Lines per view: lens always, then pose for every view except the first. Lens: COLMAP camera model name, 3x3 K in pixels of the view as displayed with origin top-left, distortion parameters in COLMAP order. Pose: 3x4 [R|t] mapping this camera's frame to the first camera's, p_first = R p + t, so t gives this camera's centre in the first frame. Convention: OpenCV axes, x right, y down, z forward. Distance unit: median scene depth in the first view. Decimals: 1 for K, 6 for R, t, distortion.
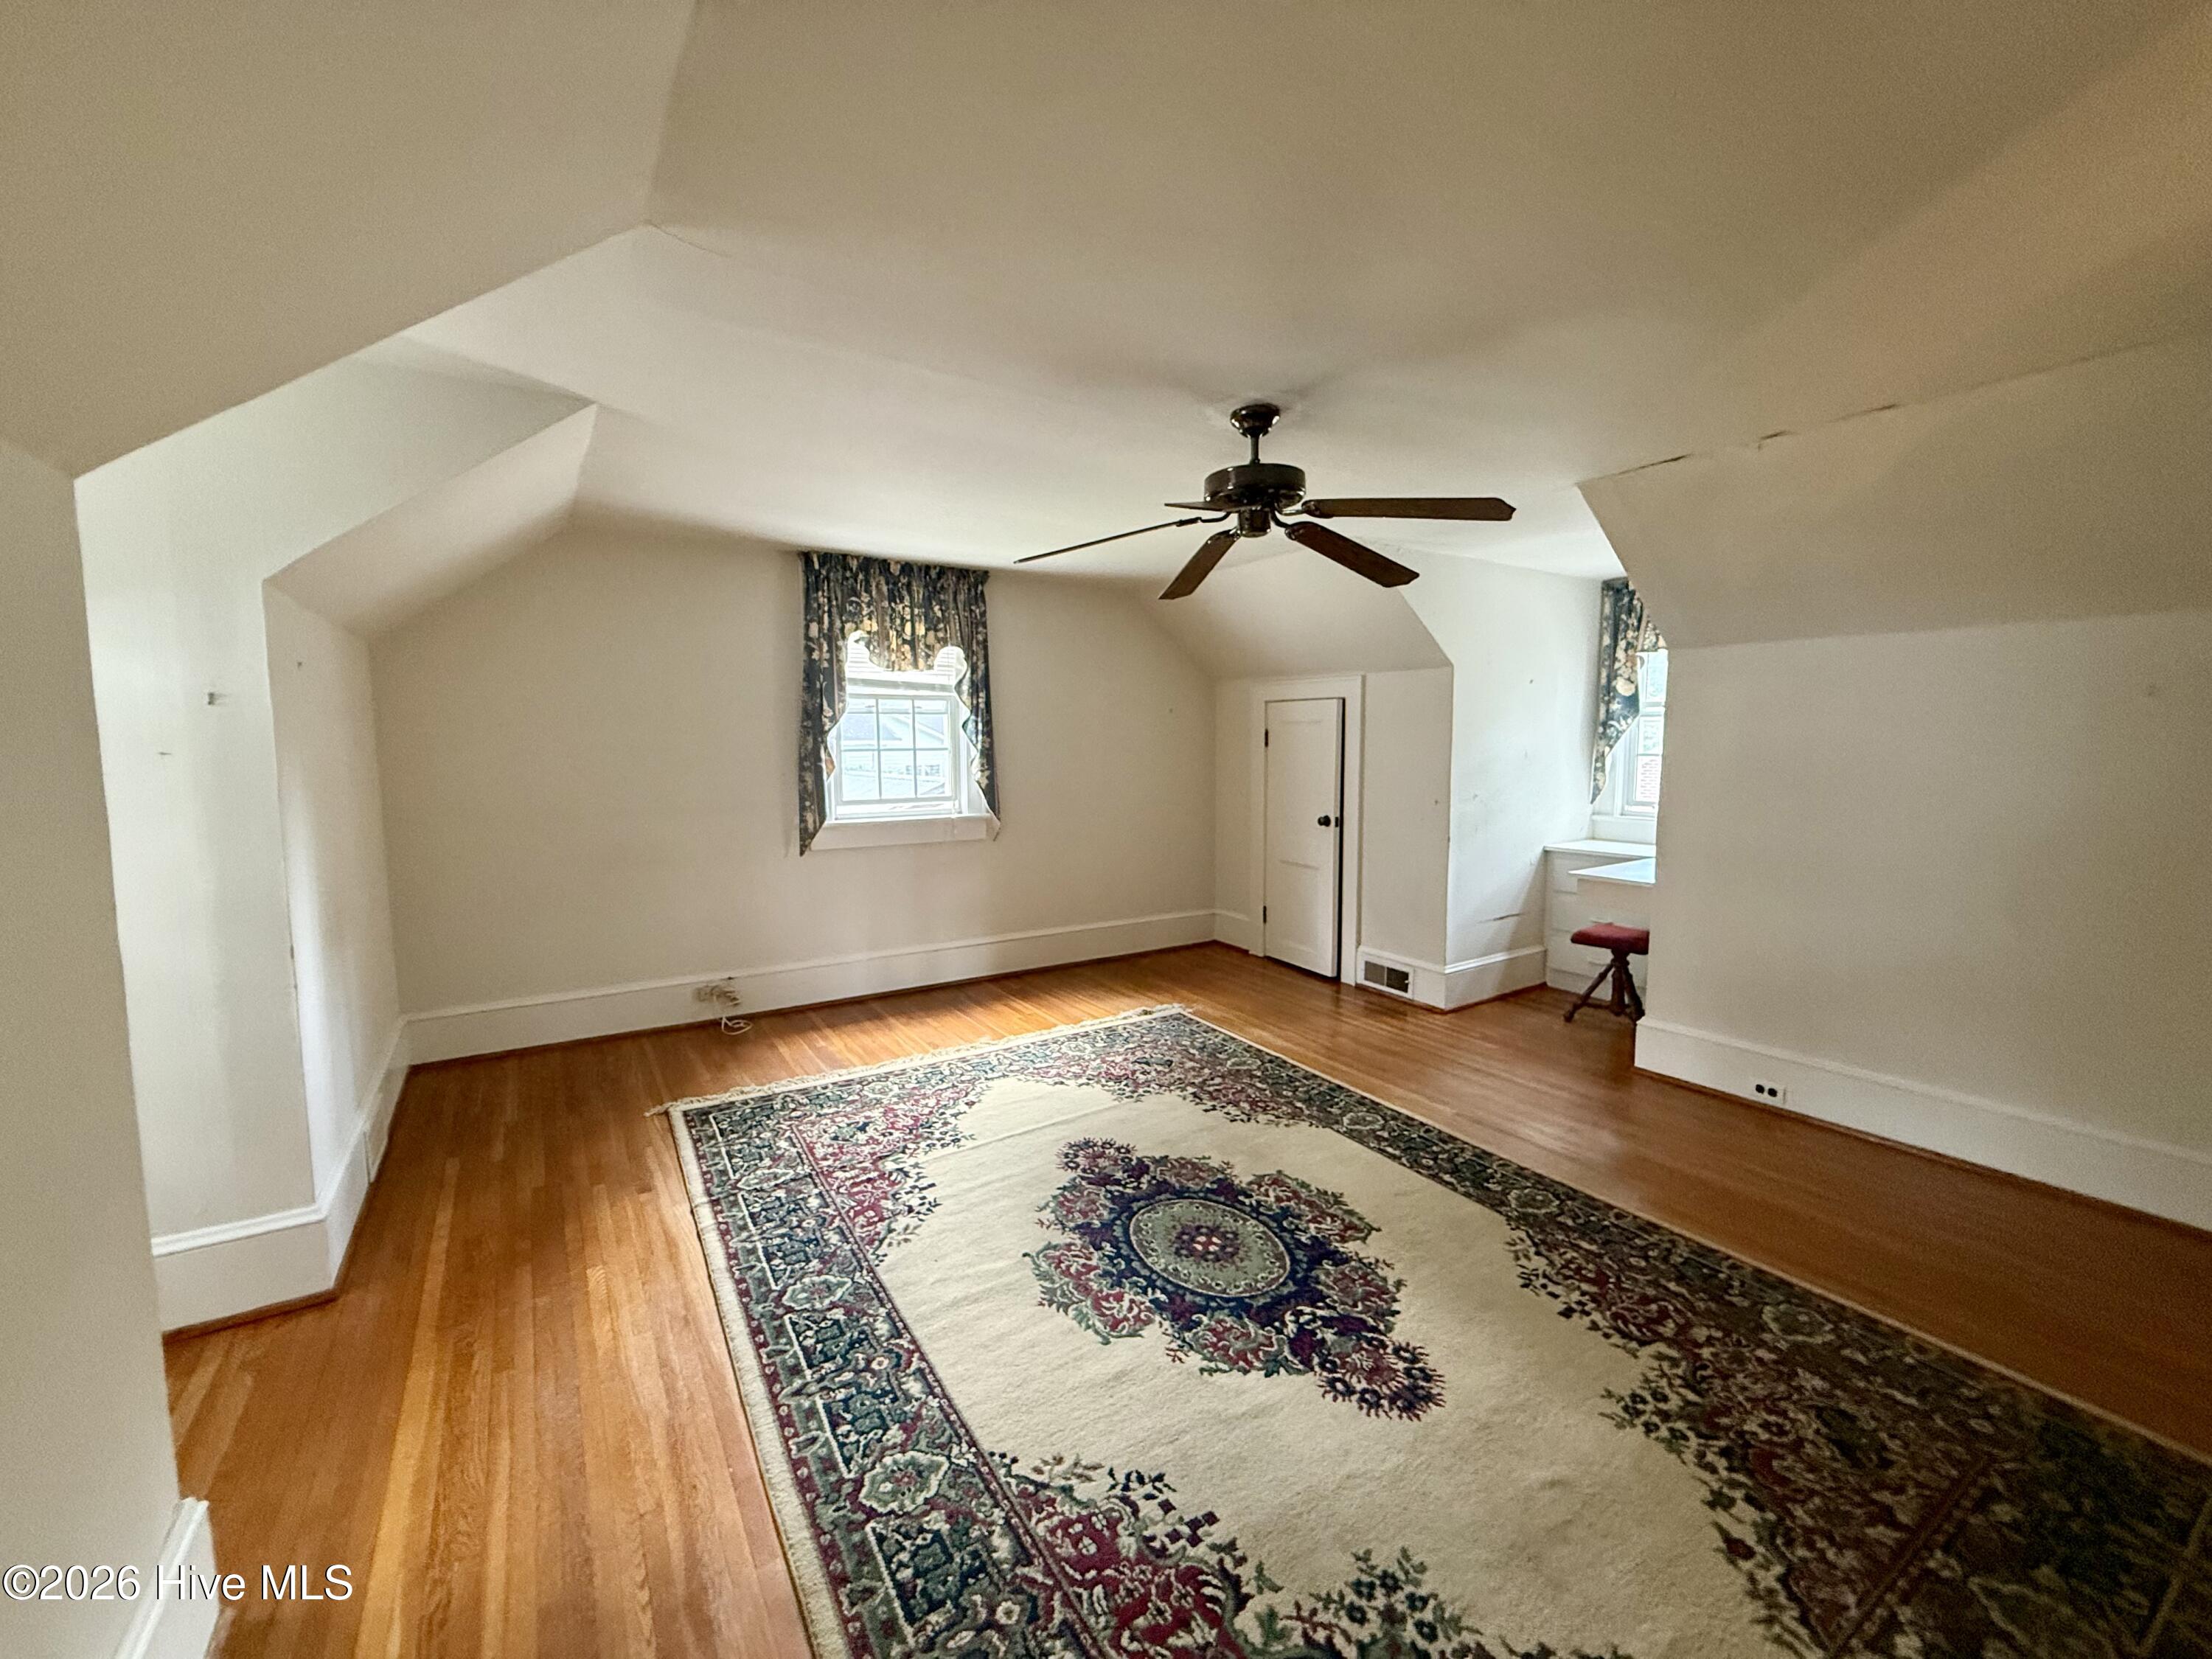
lens RADIAL K [[885.7, 0, 1105.9], [0, 885.7, 828.2], [0, 0, 1]] dist [-0.001192, 0.000627]
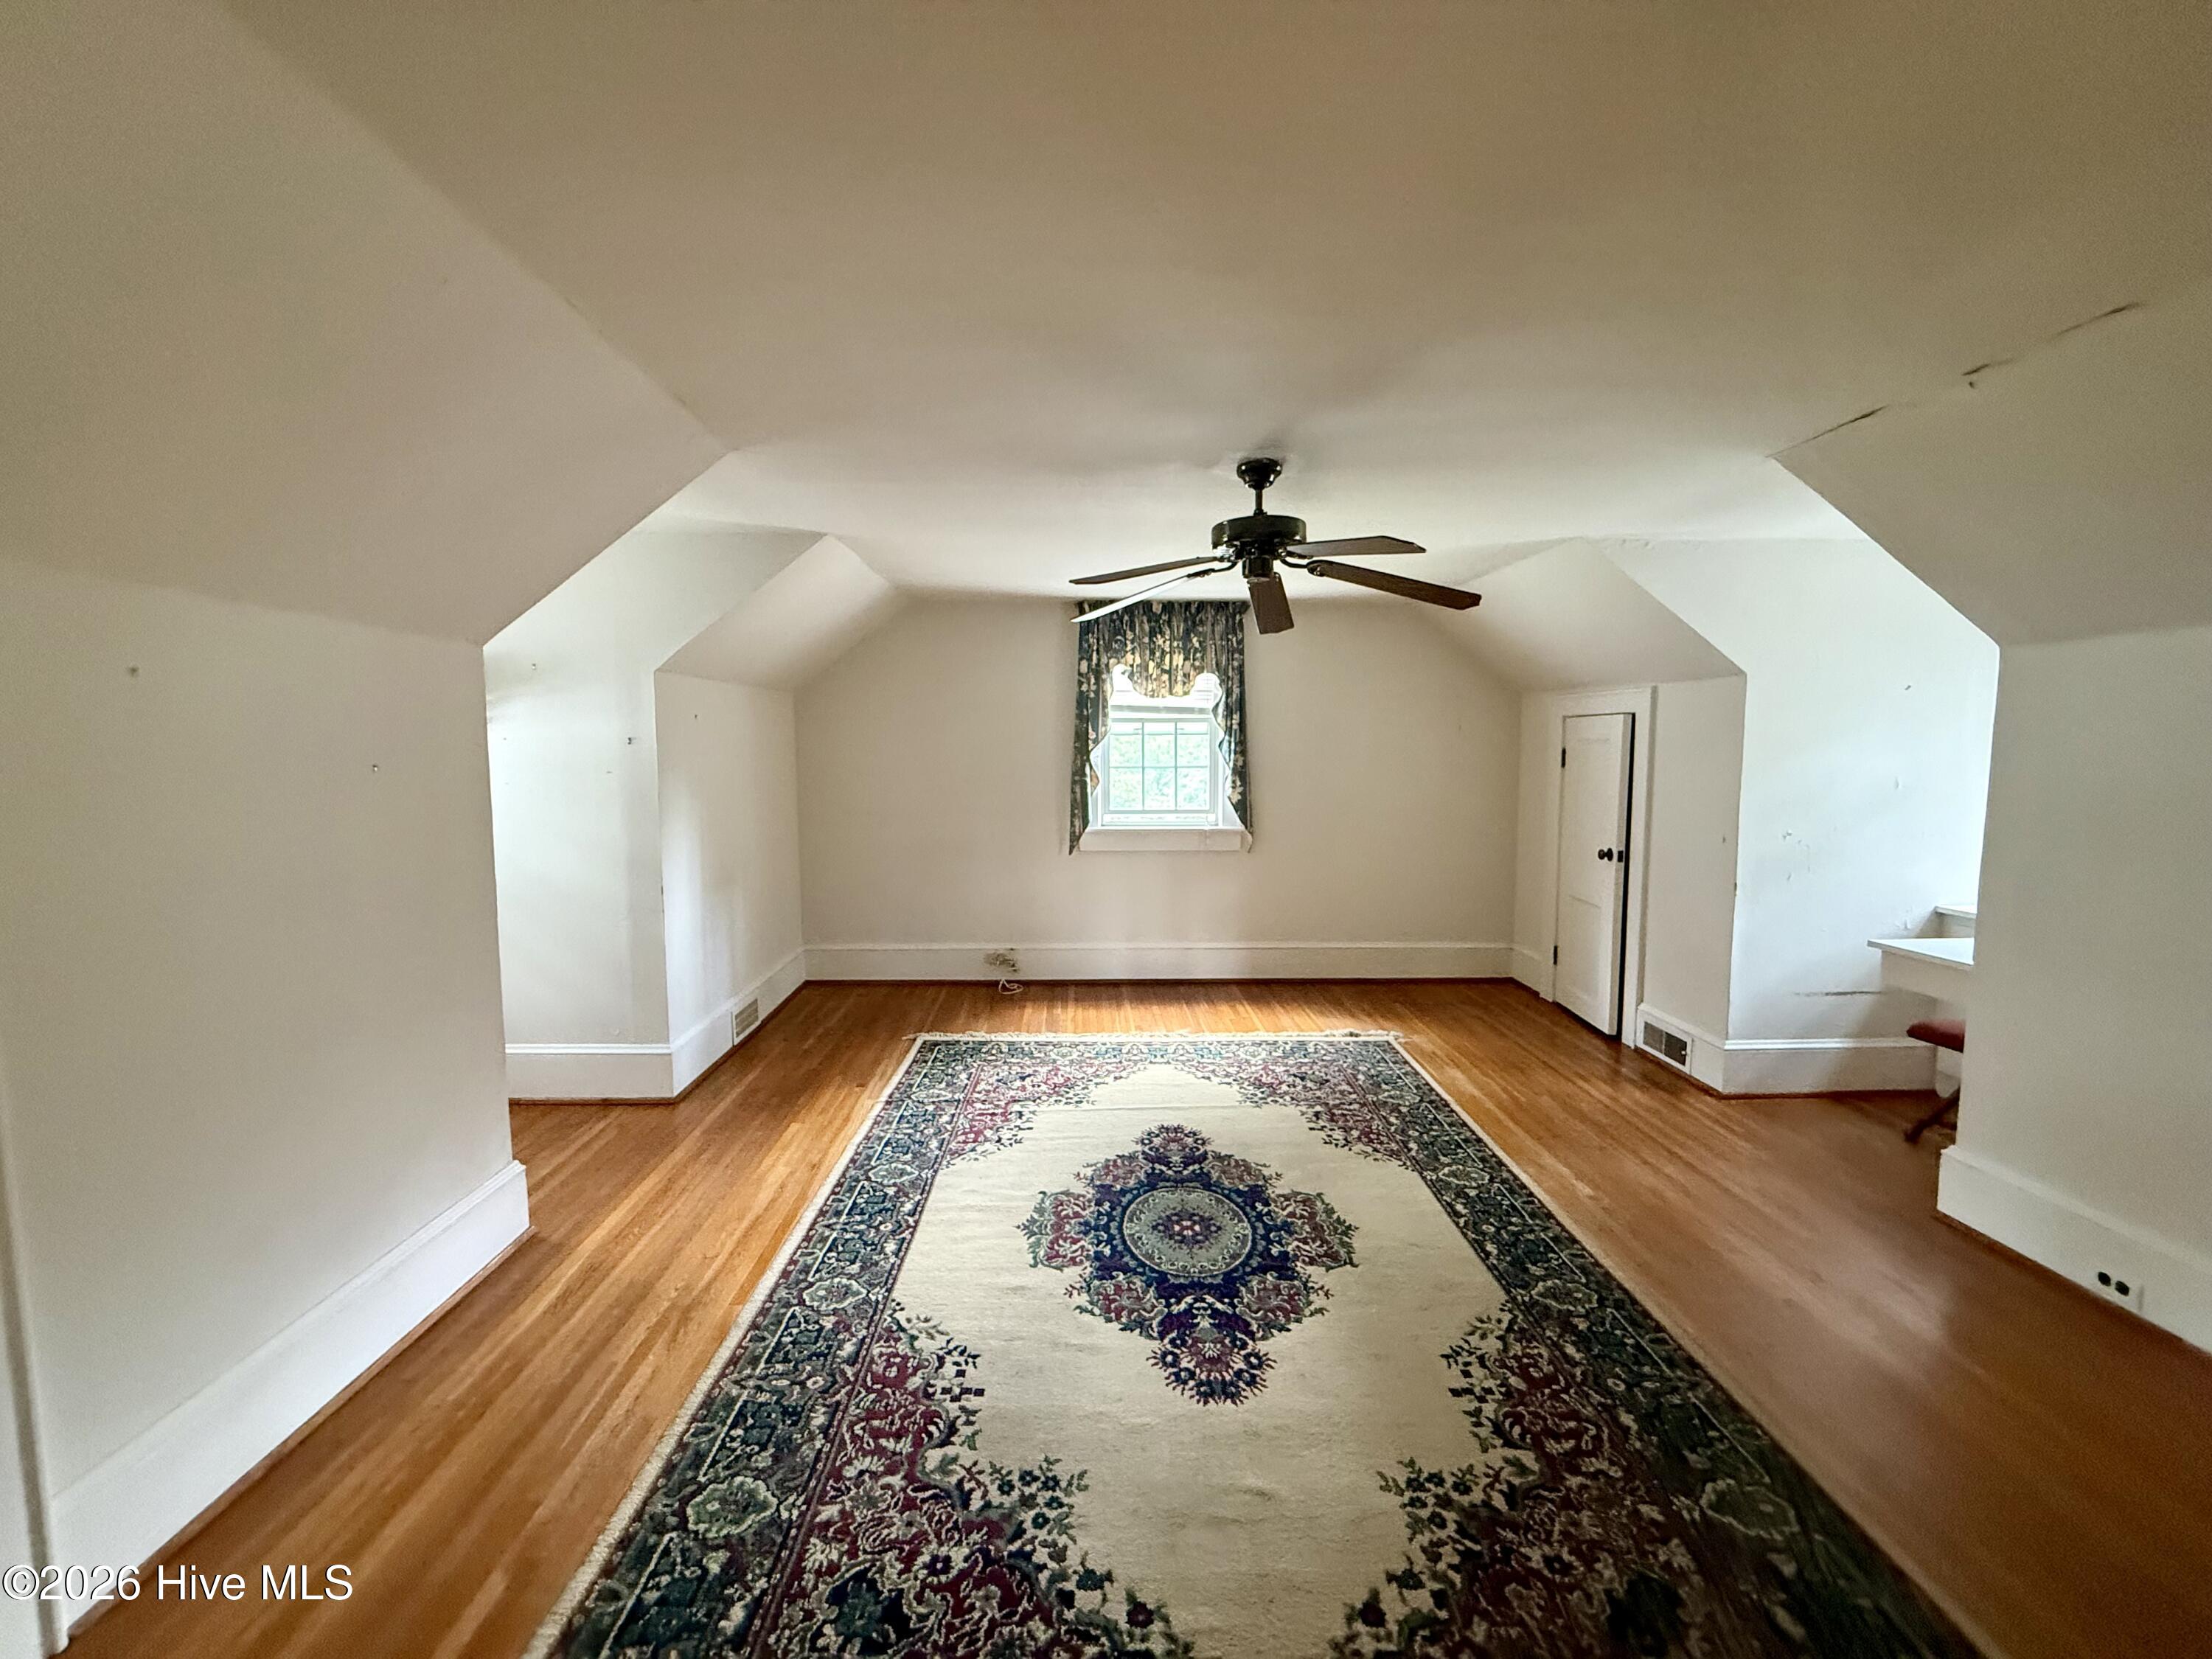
lens RADIAL K [[885.7, 0, 1100.2], [0, 885.7, 828.0], [0, 0, 1]] dist [-0.001192, 0.000627]
pose [[0.853901, 0.048856, -0.518138, 0.413121], [-0.052967, 0.998573, 0.006866, -0.020627], [0.517734, 0.021582, 0.855270, -0.004903]]
